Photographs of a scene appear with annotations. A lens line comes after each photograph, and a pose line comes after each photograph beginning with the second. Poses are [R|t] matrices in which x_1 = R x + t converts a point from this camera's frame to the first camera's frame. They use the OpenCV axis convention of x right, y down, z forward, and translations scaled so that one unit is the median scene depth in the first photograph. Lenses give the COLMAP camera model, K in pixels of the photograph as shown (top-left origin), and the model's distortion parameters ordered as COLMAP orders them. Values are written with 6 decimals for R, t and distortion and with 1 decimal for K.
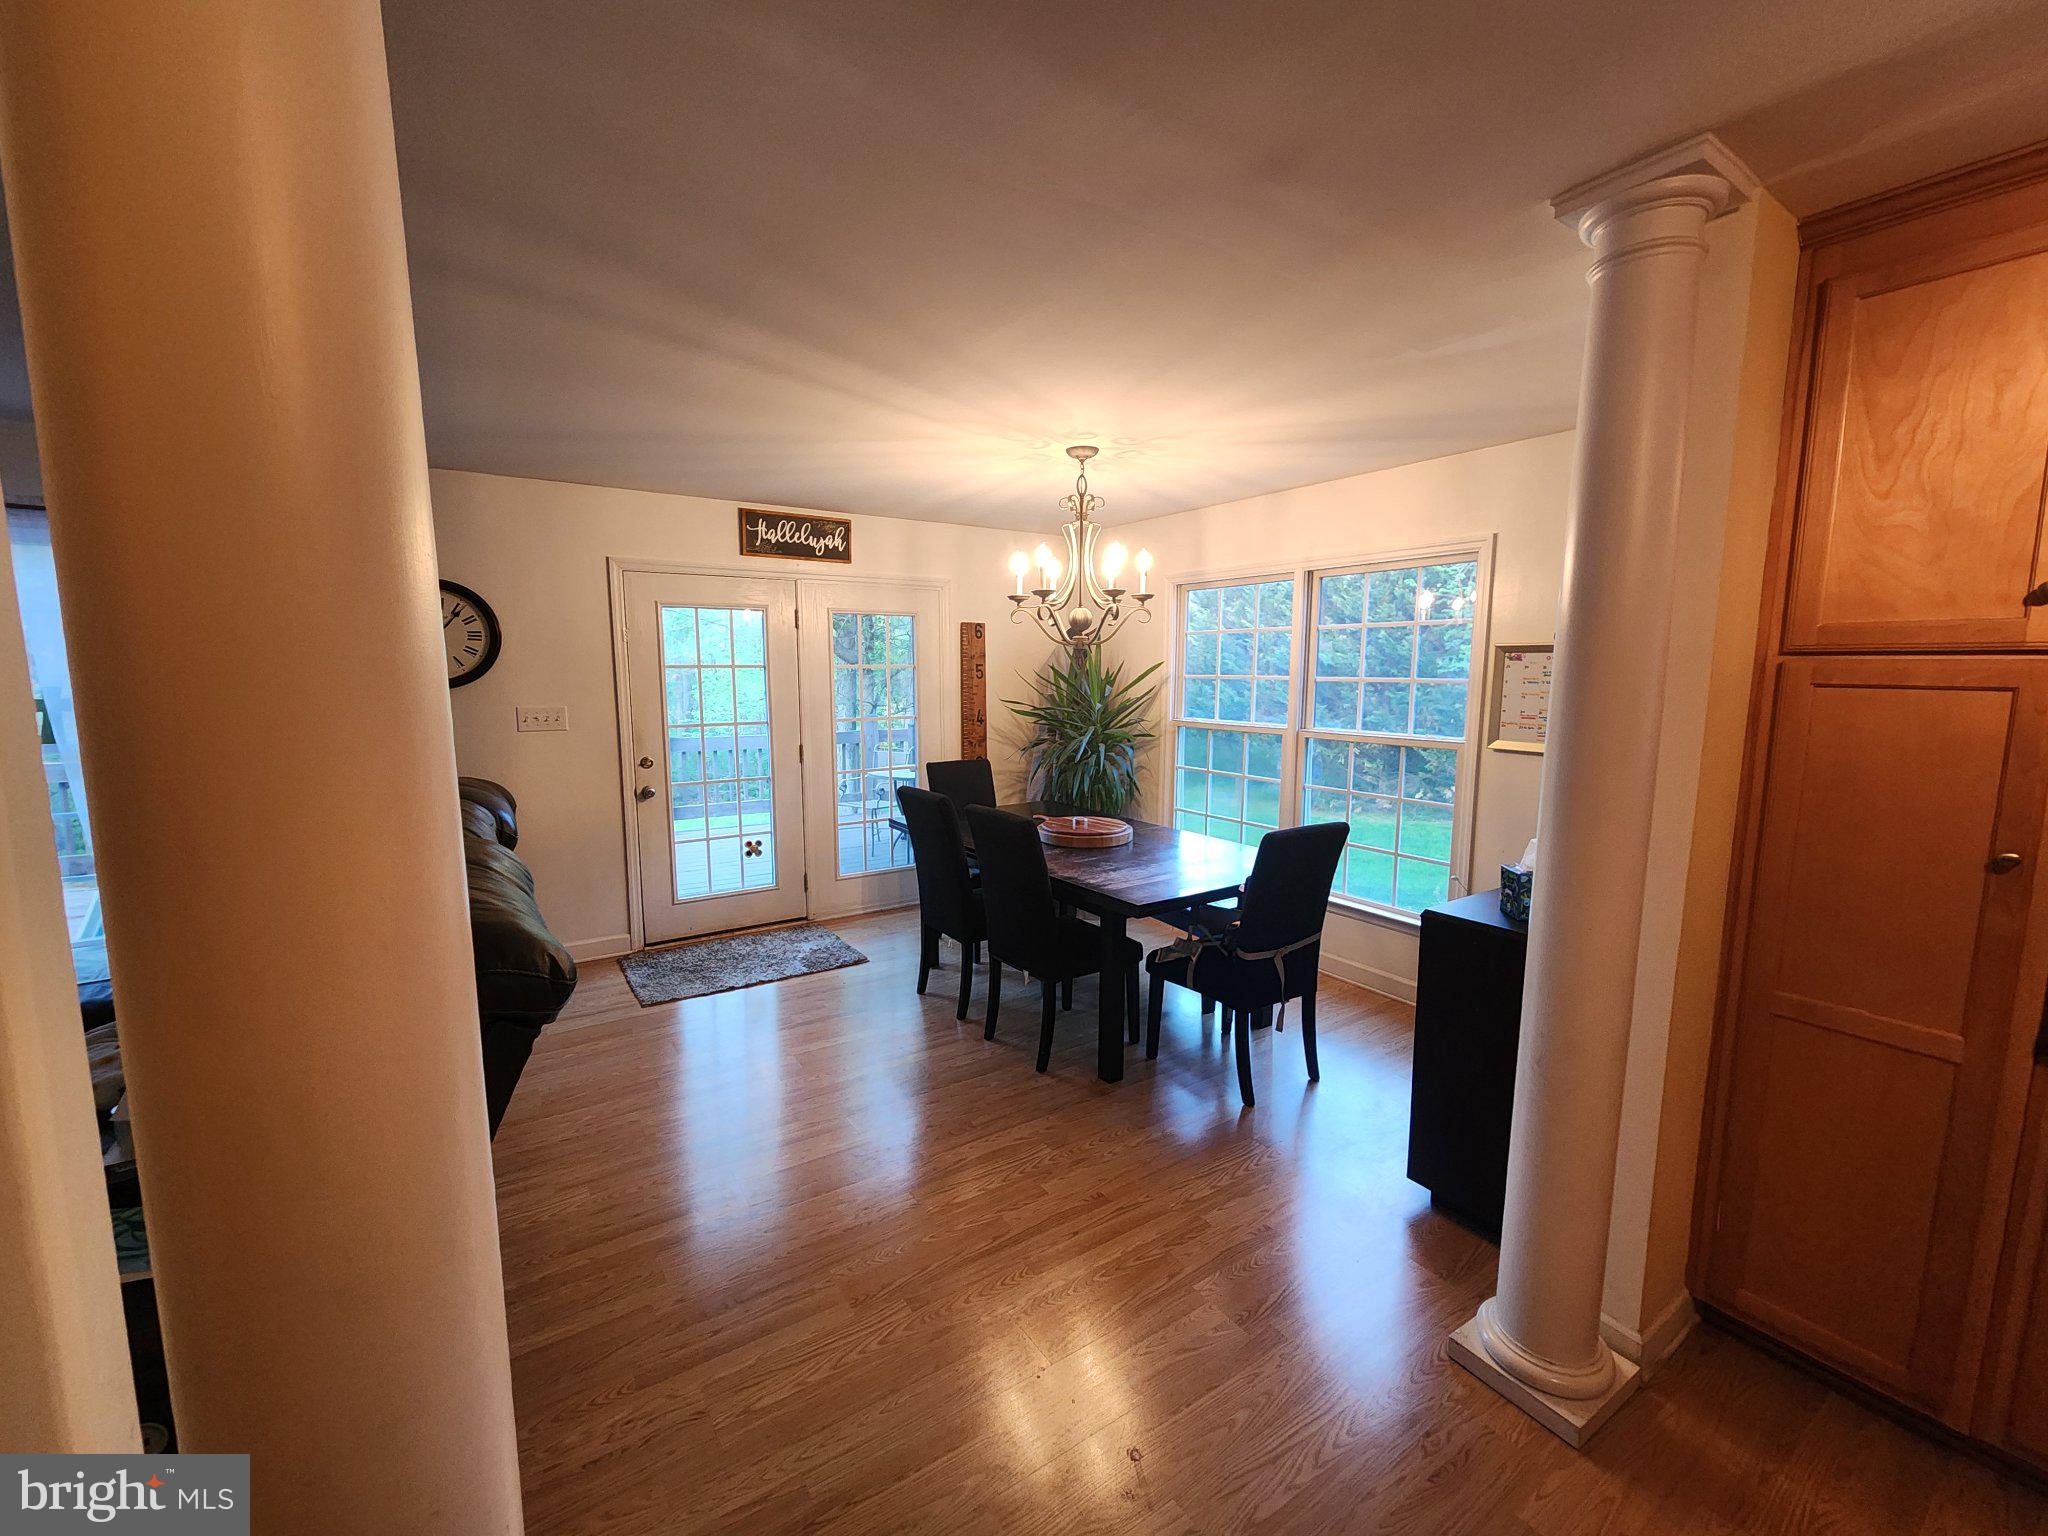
lens RADIAL K [[837.1, 0, 1024.0], [0, 837.1, 768.0], [0, 0, 1]] dist [-0.015678, -0.000133]
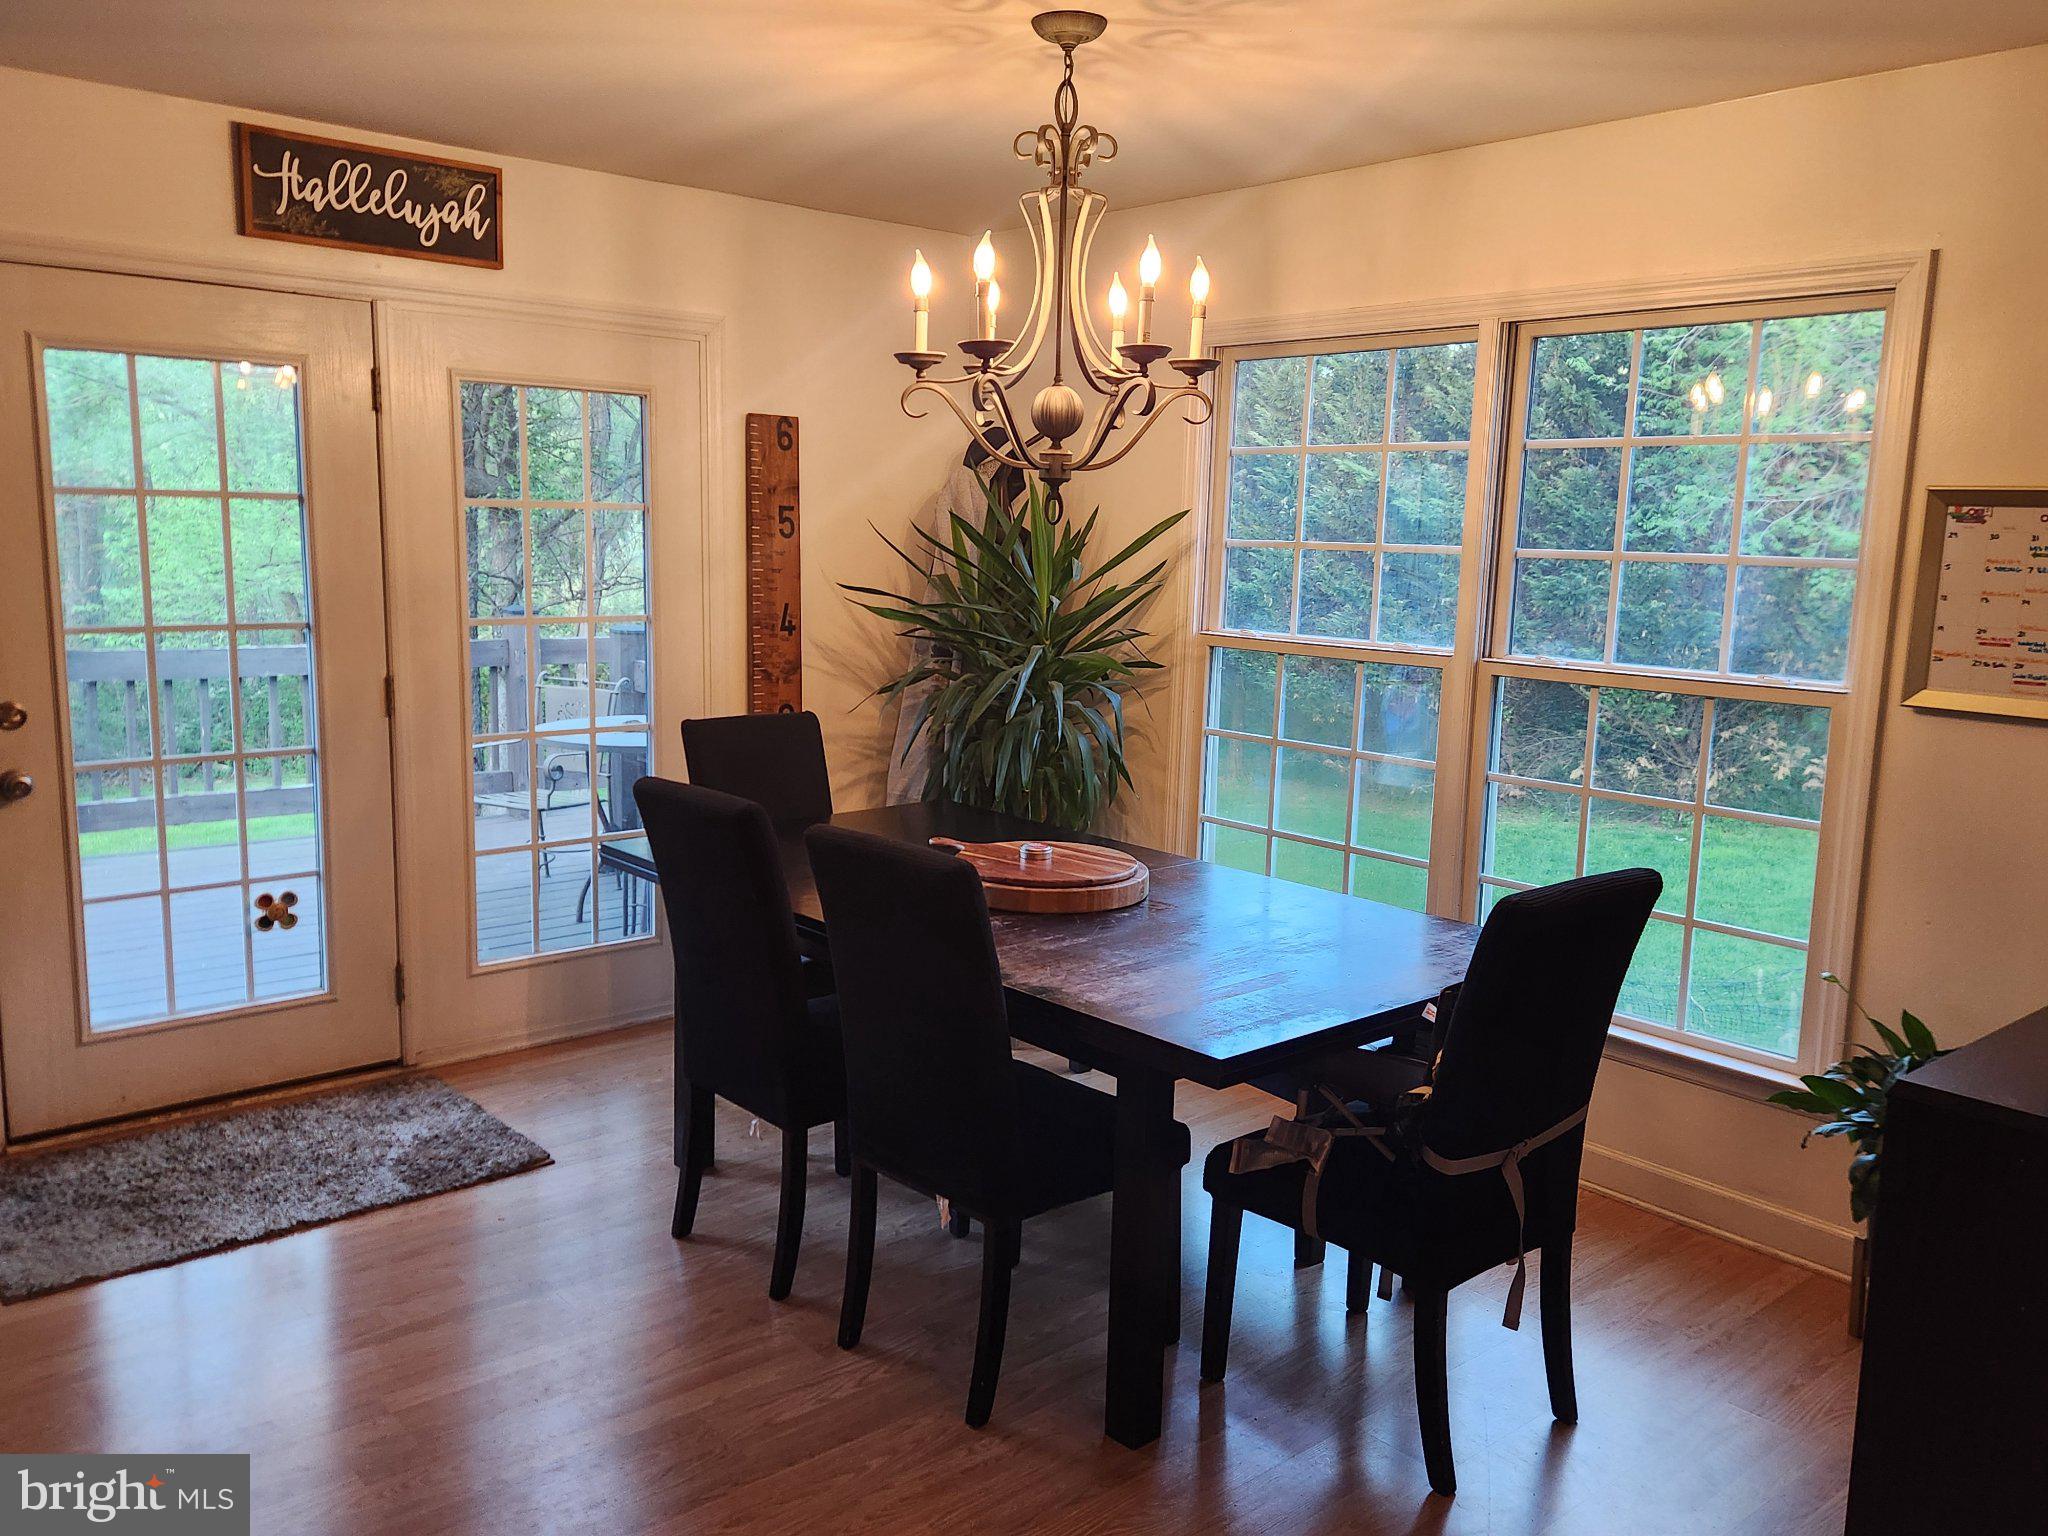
lens RADIAL K [[1617.8, 0, 1019.3], [0, 1617.8, 761.9], [0, 0, 1]] dist [0.073942, -0.078112]
pose [[0.991418, 0.003785, 0.130675, -0.057026], [-0.007825, 0.999507, 0.030419, -0.013596], [-0.130495, -0.031181, 0.990959, 0.112366]]
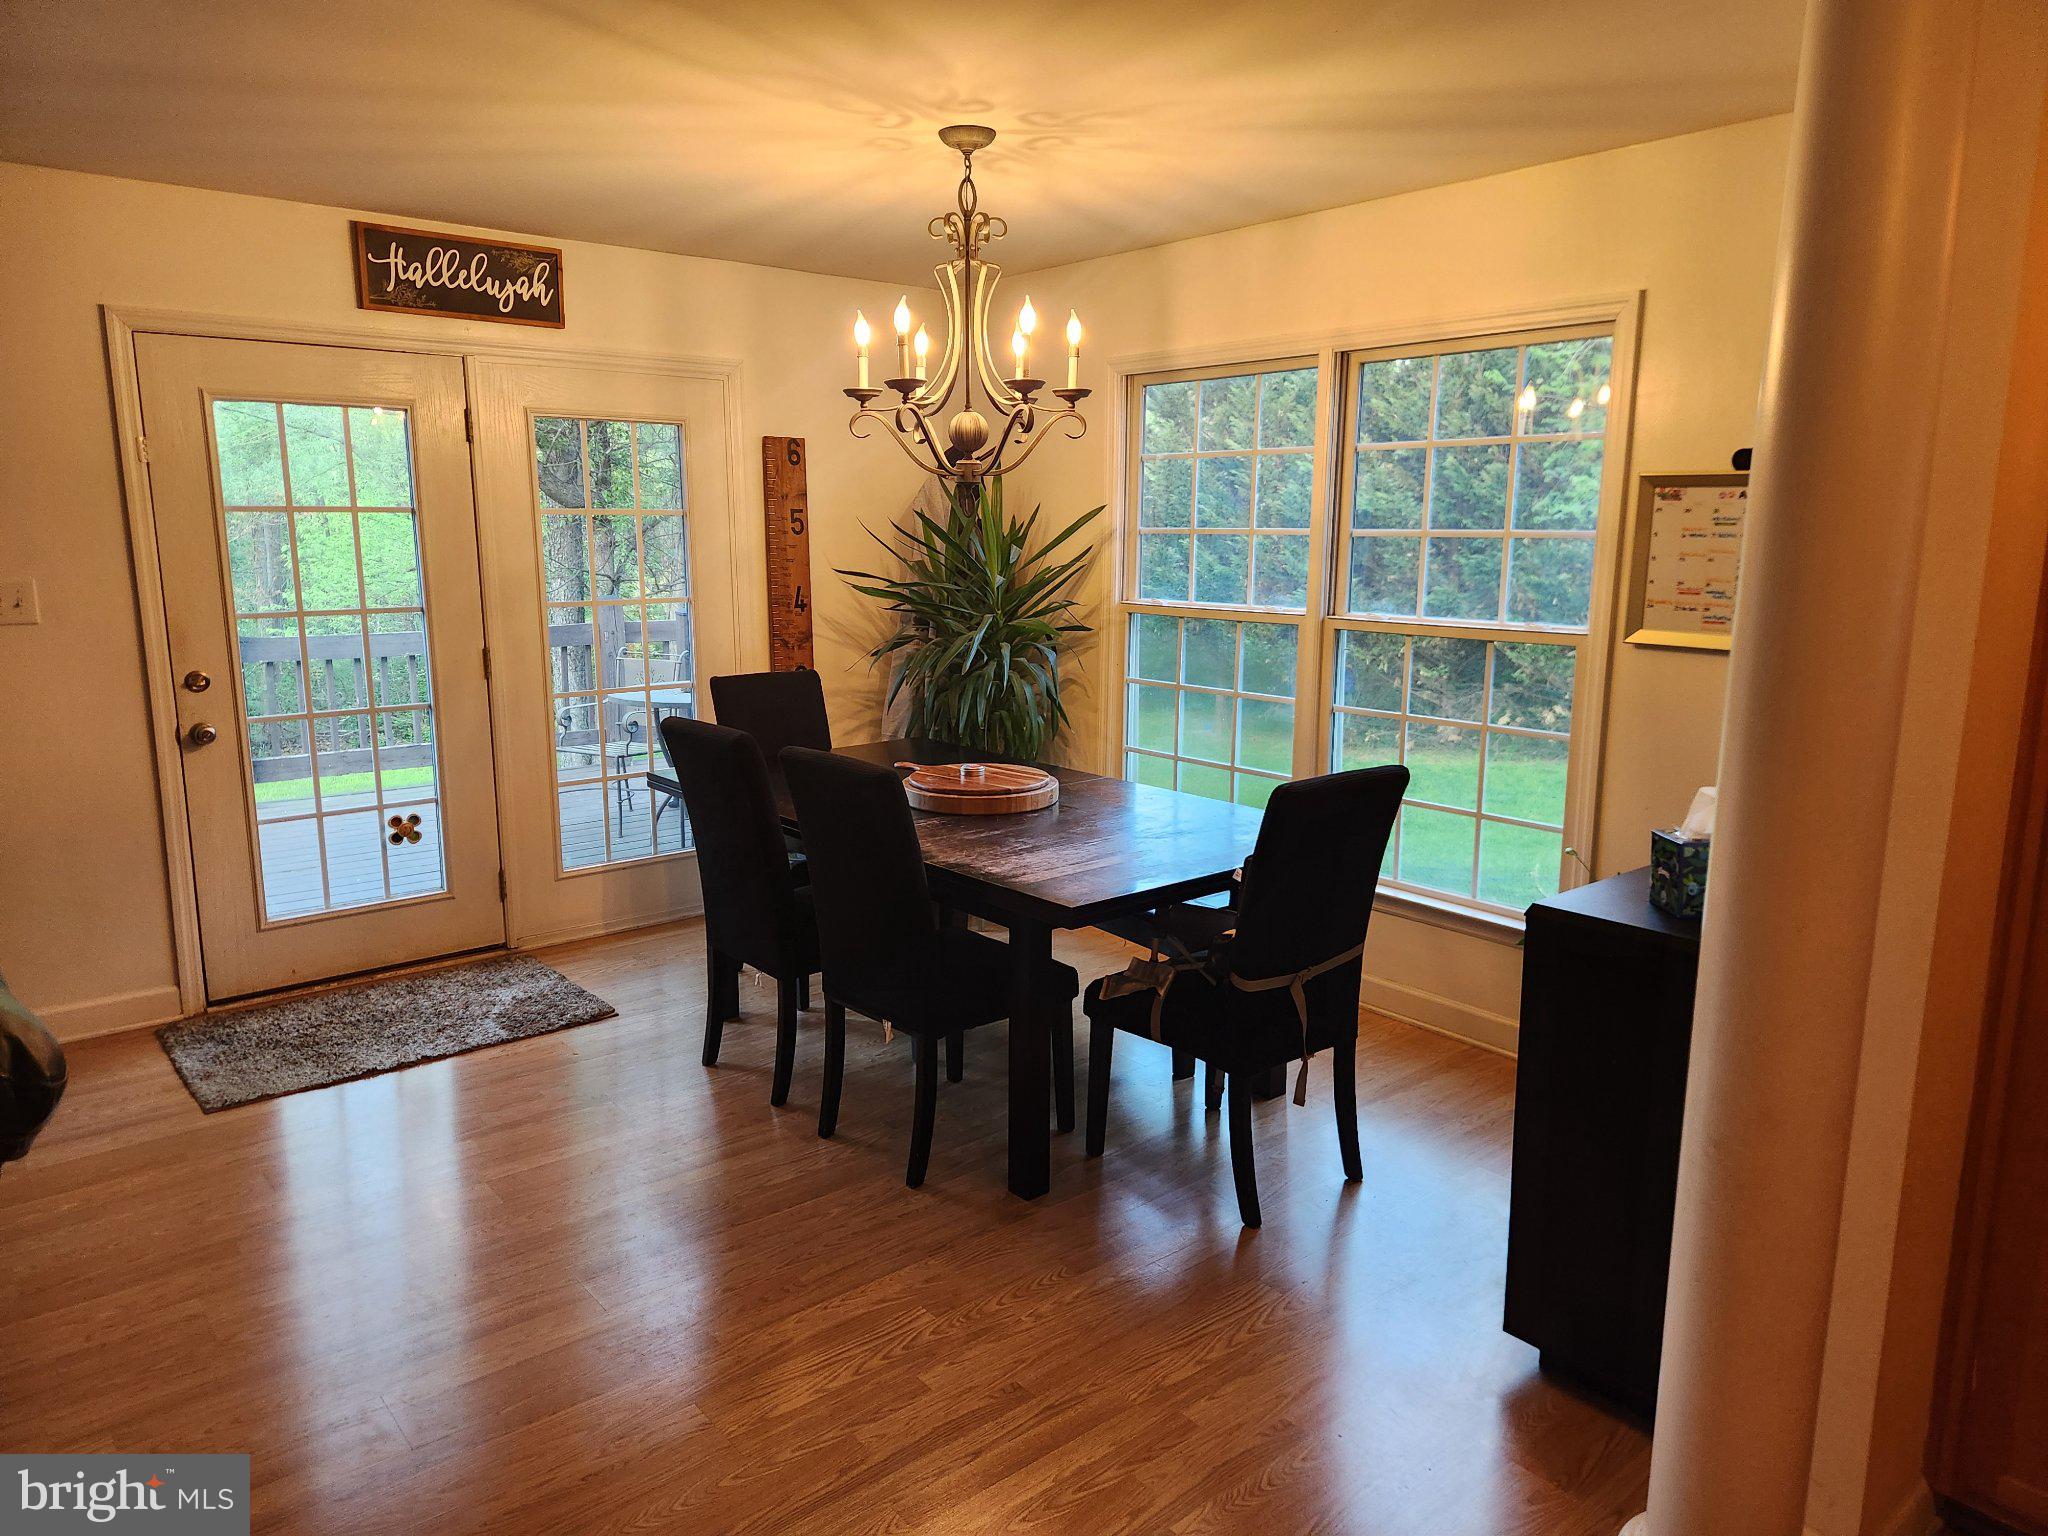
lens RADIAL K [[1364.9, 0, 1019.4], [0, 1364.9, 760.3], [0, 0, 1]] dist [0.071494, -0.079951]
pose [[0.994326, -0.017670, 0.104894, -0.002186], [0.011794, 0.998340, 0.056370, 0.000446], [-0.105716, -0.054813, 0.992885, 0.016972]]
